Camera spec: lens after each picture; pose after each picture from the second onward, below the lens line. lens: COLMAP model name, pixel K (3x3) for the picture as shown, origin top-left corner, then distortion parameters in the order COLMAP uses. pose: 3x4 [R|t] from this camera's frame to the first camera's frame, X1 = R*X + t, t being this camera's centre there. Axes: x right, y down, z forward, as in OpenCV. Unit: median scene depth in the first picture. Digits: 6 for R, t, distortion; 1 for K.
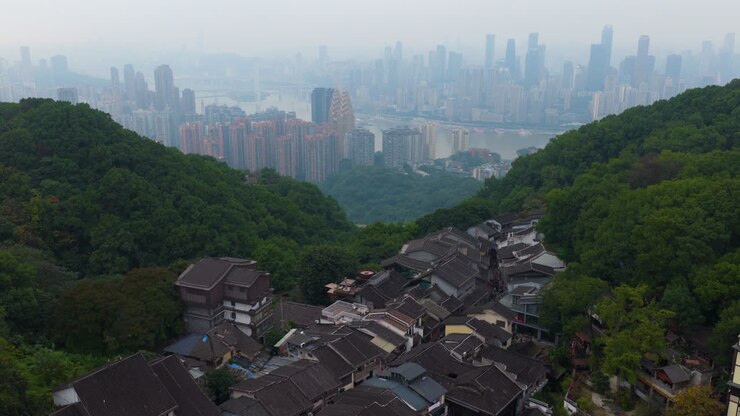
lens RADIAL K [[630.8, 0, 370.0], [0, 630.8, 208.0], [0, 0, 1]] dist [-0.005445, 0.022173]
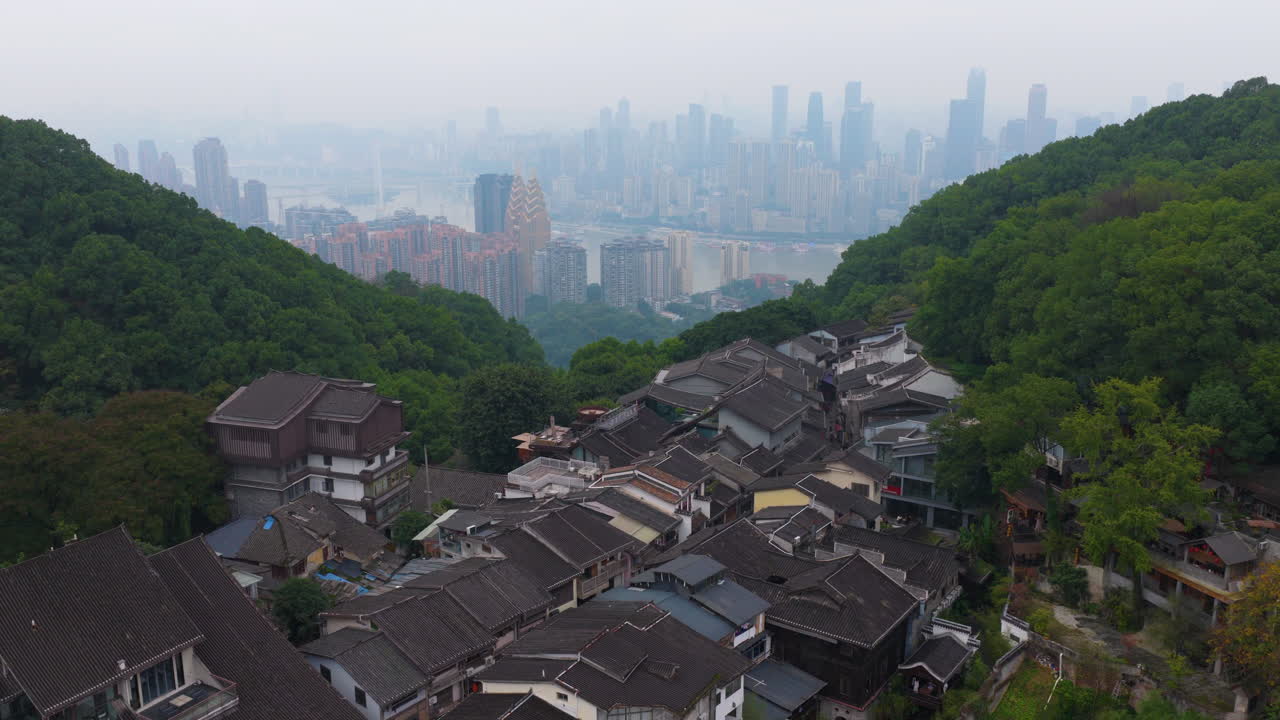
lens RADIAL K [[1091.2, 0, 640.0], [0, 1091.2, 360.0], [0, 0, 1]] dist [-0.005445, 0.022173]
pose [[0.998231, -0.018635, 0.056459, -0.013653], [0.020189, 0.999430, -0.027074, 0.072626], [-0.055922, 0.028166, 0.998038, 0.092529]]
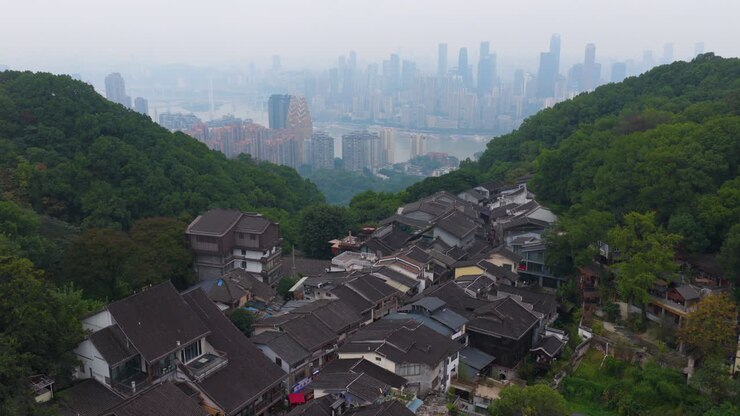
lens RADIAL K [[630.8, 0, 370.0], [0, 630.8, 208.0], [0, 0, 1]] dist [-0.005445, 0.022173]
pose [[0.997294, -0.018631, 0.071114, -0.063220], [0.019834, 0.999671, -0.016249, 0.073213], [-0.070788, 0.017616, 0.997336, -0.005661]]
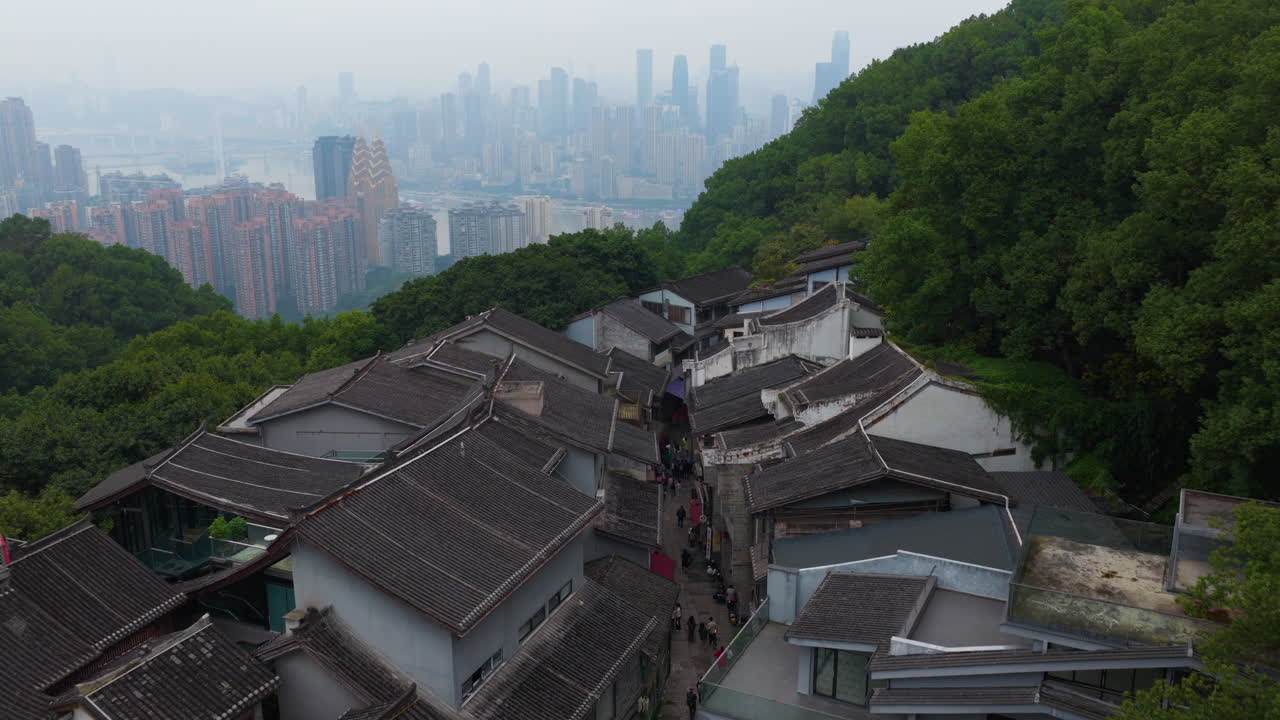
lens RADIAL K [[1091.2, 0, 640.0], [0, 1091.2, 360.0], [0, 0, 1]] dist [-0.005445, 0.022173]
pose [[0.984232, -0.046139, 0.170762, 0.114205], [0.046429, 0.998919, 0.002297, 0.051950], [-0.170683, 0.005667, 0.985310, 0.597949]]
